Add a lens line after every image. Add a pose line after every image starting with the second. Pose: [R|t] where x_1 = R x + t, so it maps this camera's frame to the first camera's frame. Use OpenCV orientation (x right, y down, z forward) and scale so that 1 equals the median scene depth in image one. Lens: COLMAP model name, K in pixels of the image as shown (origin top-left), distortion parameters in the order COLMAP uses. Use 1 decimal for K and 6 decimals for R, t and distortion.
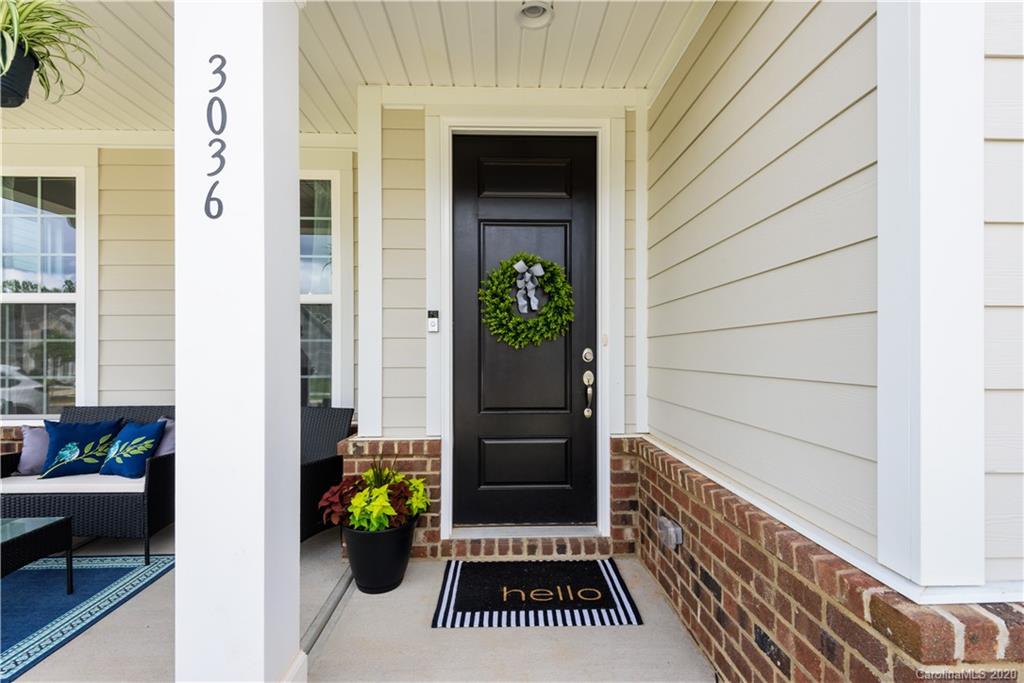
lens RADIAL K [[465.5, 0, 515.7], [0, 465.5, 336.7], [0, 0, 1]] dist [0.011096, -0.003740]
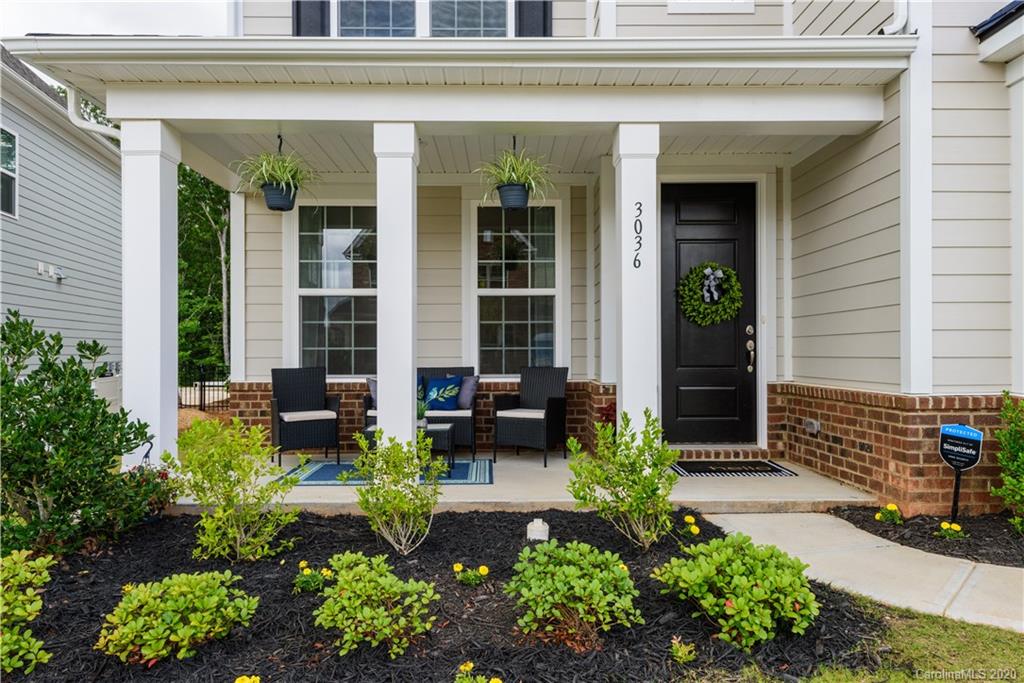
lens RADIAL K [[689.0, 0, 509.3], [0, 689.0, 331.0], [0, 0, 1]] dist [0.010830, 0.003875]
pose [[0.999729, -0.005406, -0.022643, -0.586820], [0.005512, 0.999974, 0.004627, 0.029903], [0.022618, -0.004750, 0.999733, -1.269156]]
